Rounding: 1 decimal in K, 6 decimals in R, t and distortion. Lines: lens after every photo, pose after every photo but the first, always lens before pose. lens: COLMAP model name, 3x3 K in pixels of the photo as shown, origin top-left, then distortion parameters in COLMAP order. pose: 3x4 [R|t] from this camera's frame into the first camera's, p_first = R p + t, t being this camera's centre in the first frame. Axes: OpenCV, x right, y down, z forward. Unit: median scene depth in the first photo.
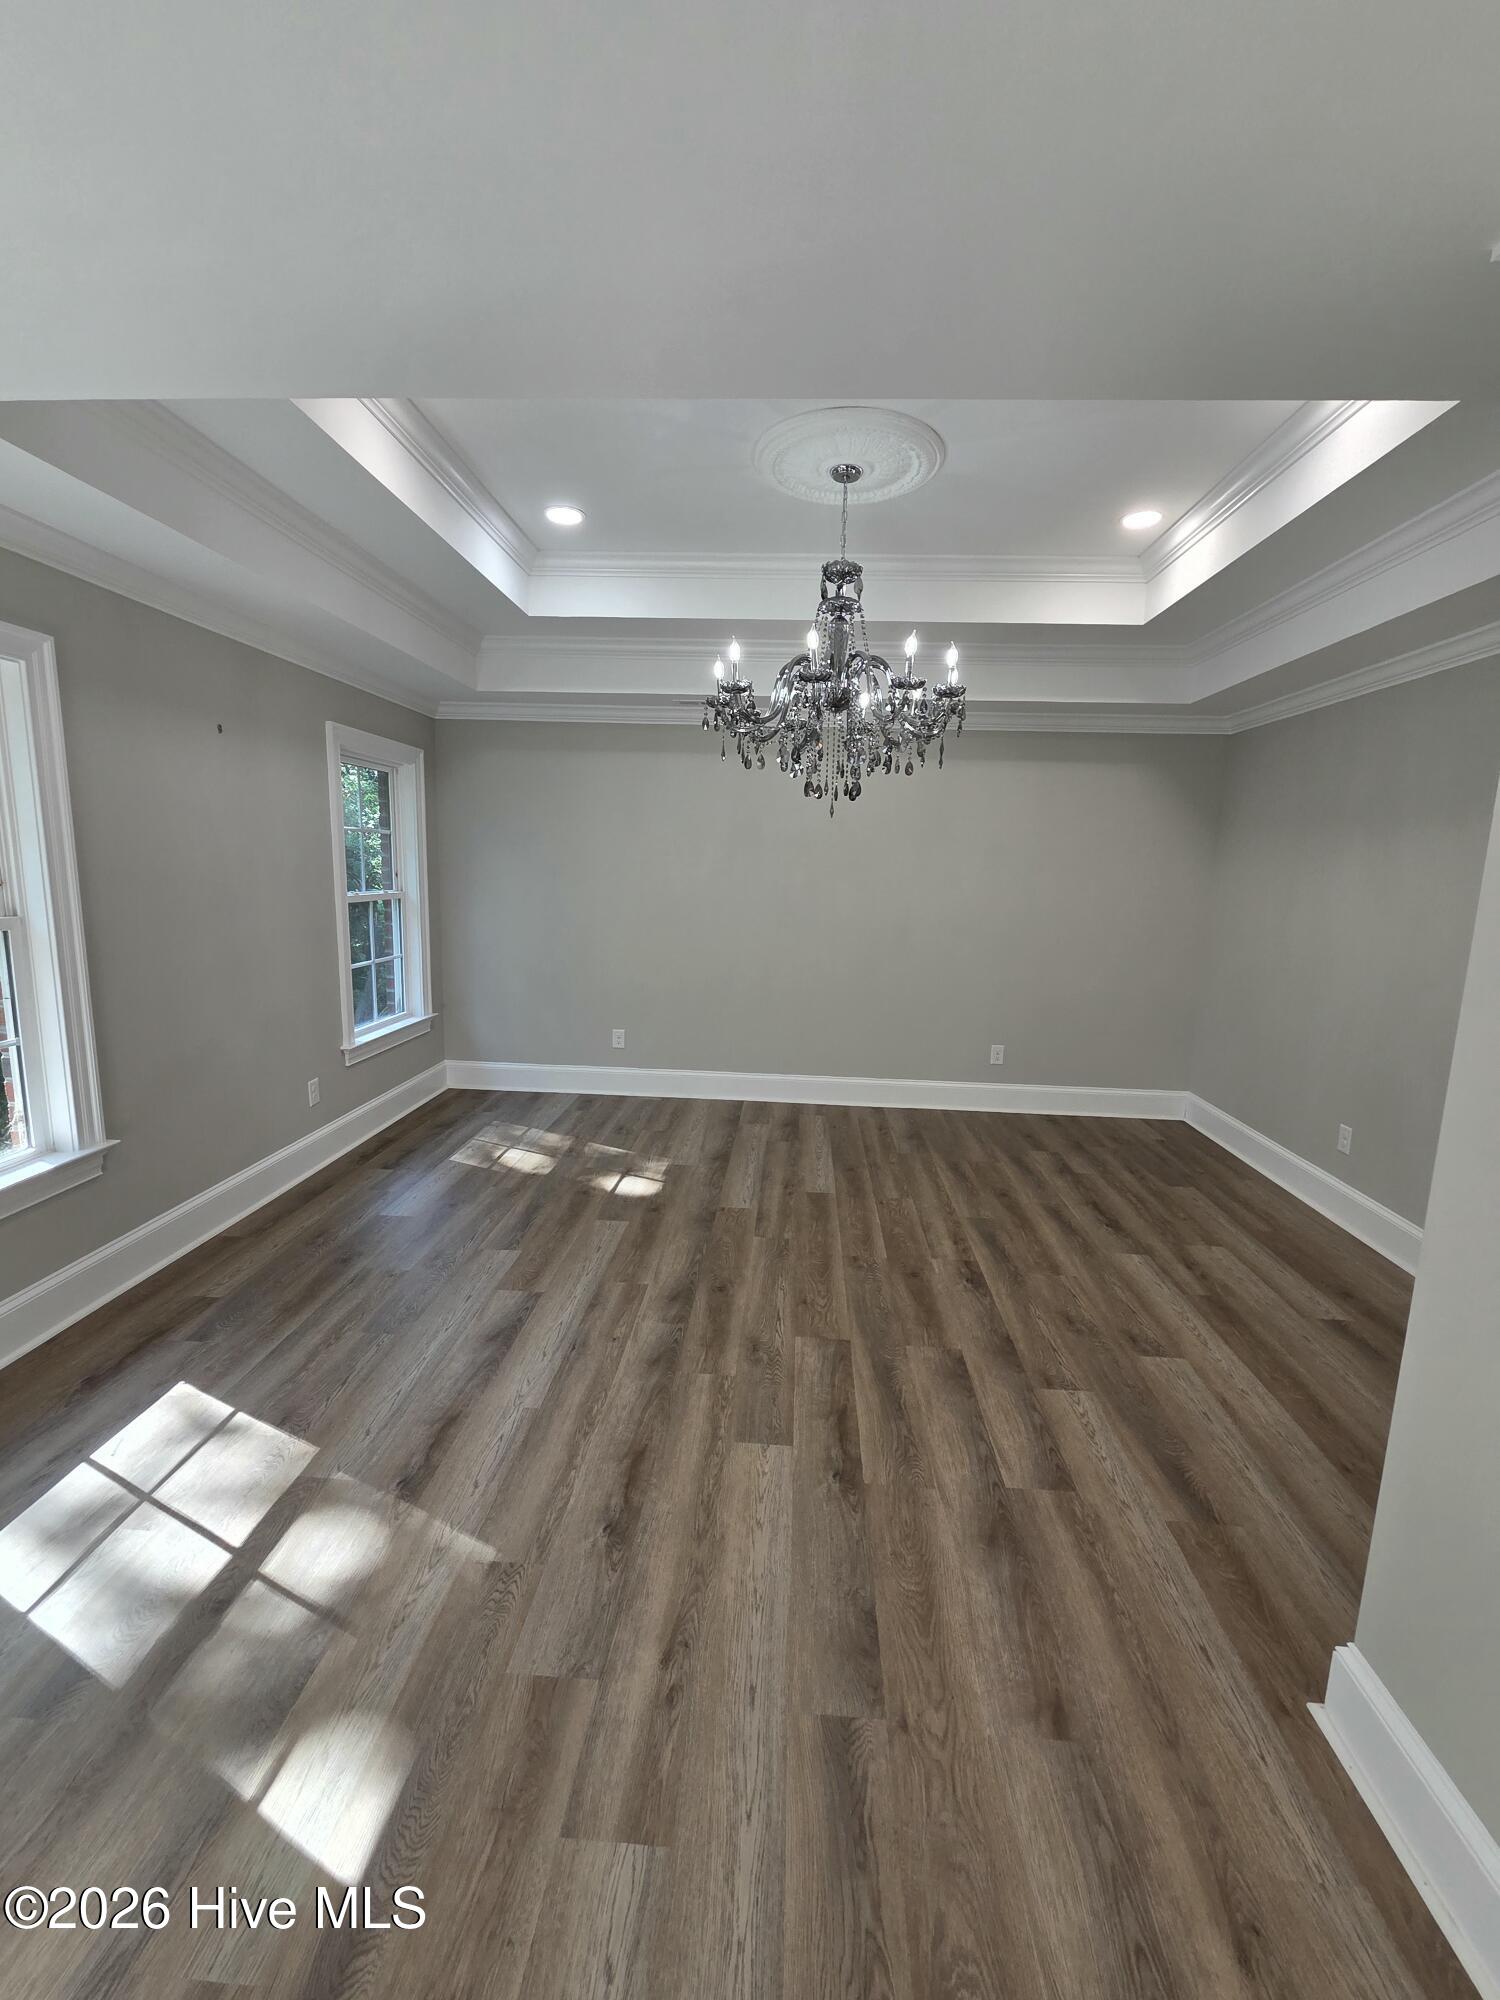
lens RADIAL K [[824.5, 0, 770.4], [0, 824.5, 996.5], [0, 0, 1]] dist [-0.000277, -0.000259]
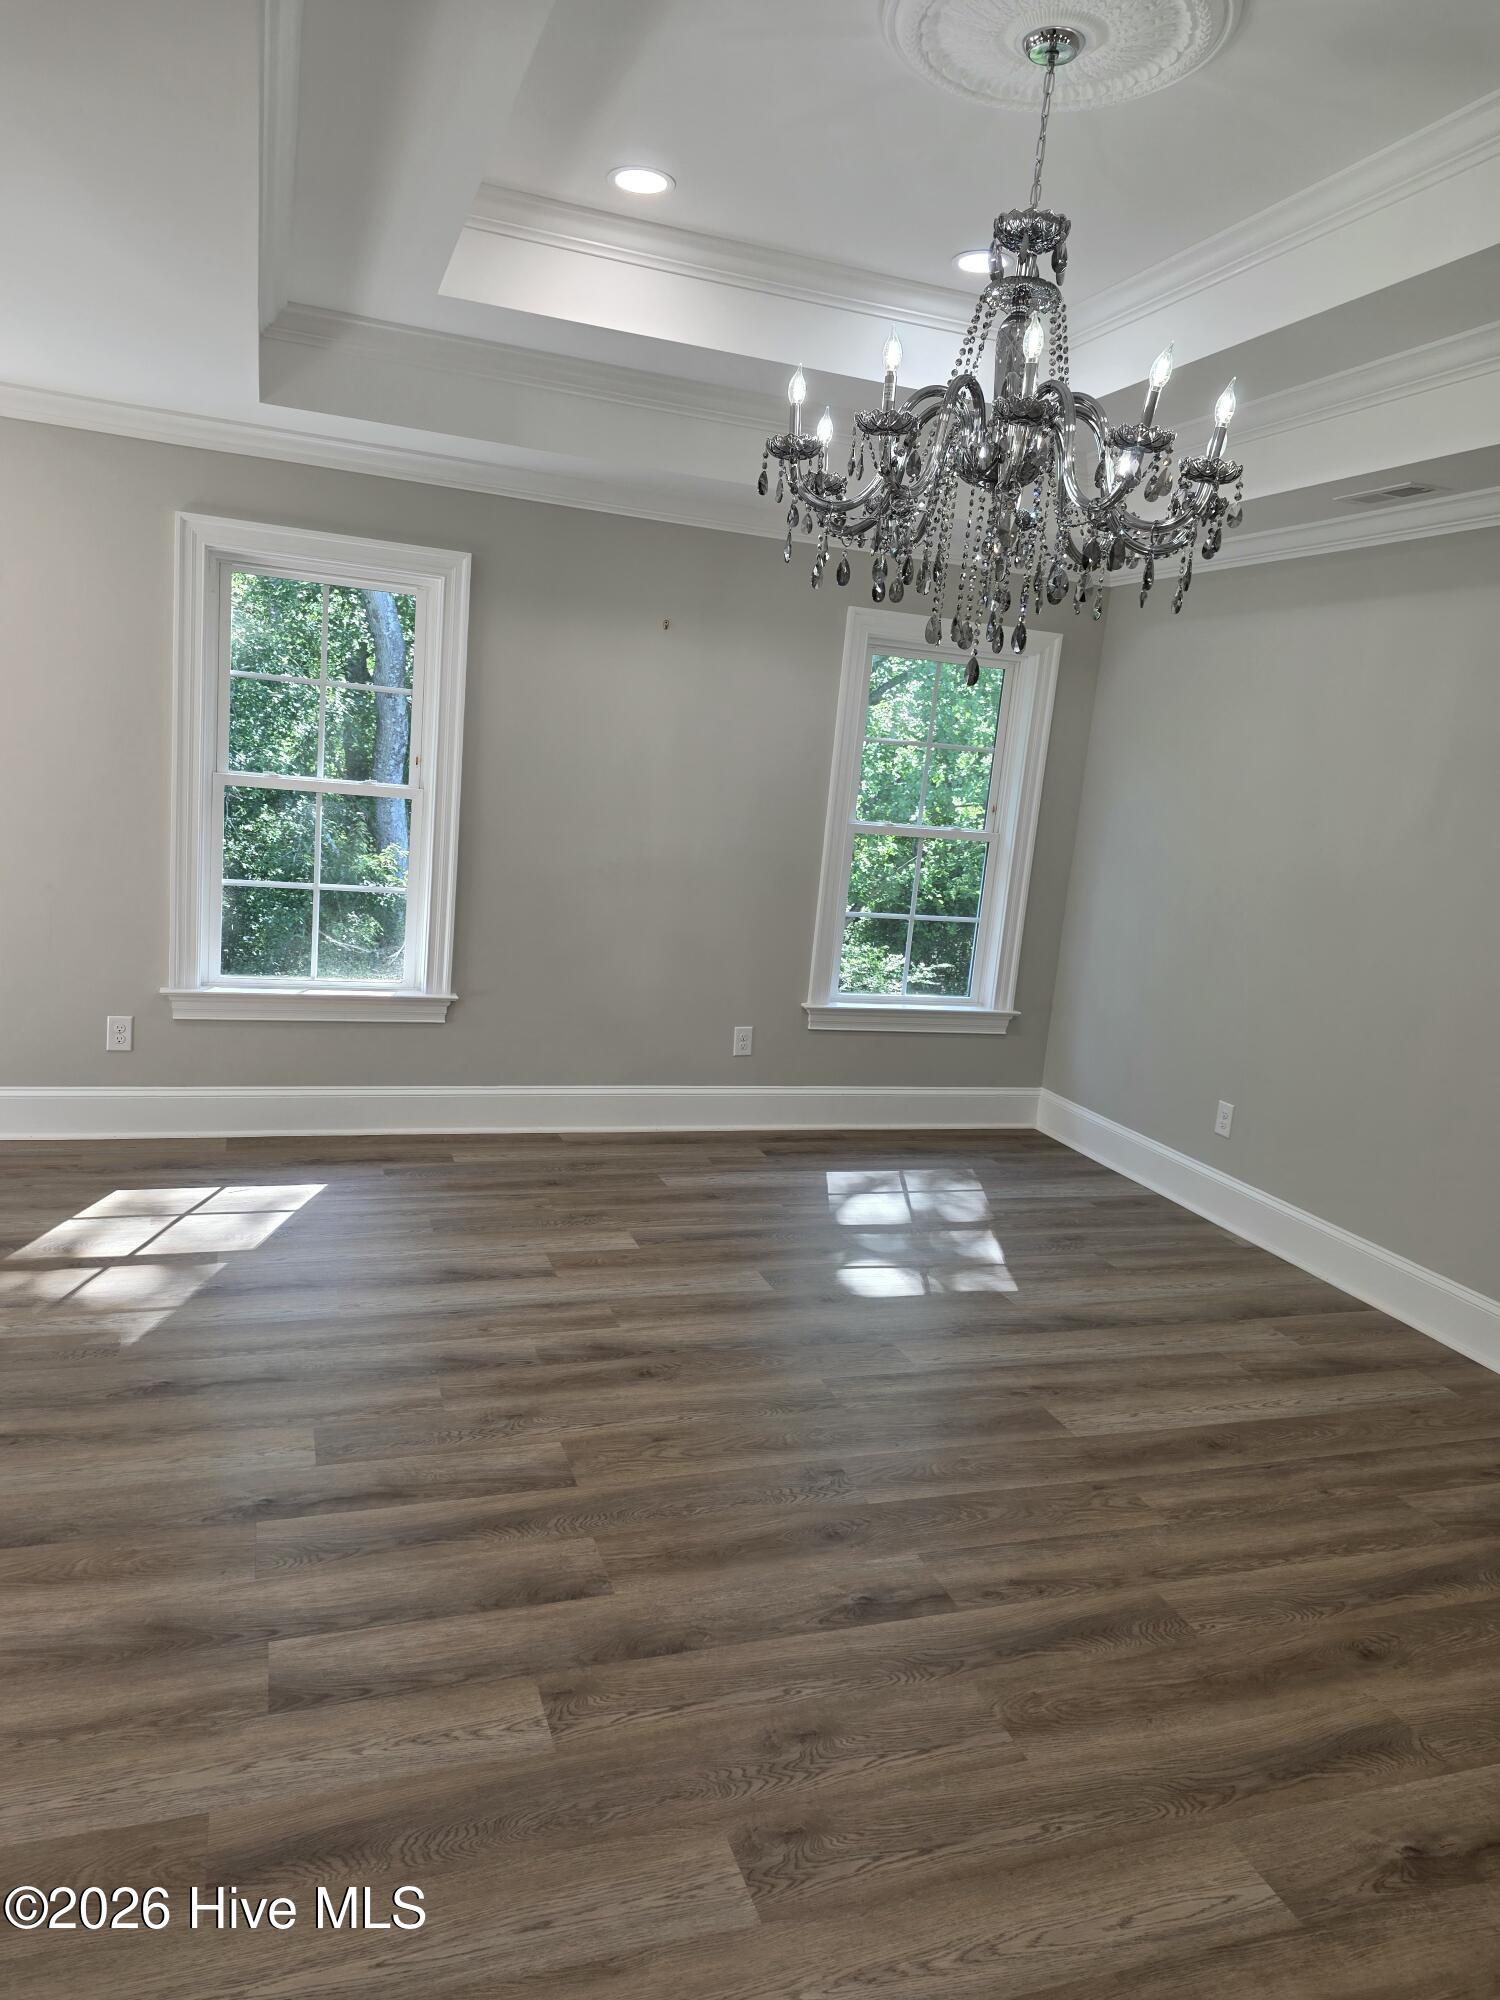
lens RADIAL K [[1349.6, 0, 736.8], [0, 1349.6, 991.7], [0, 0, 1]] dist [0.070504, -0.063388]
pose [[0.369107, 0.161519, -0.915244, 0.965283], [-0.223607, 0.971289, 0.081231, -0.062683], [0.902086, 0.174672, 0.394626, 0.580682]]
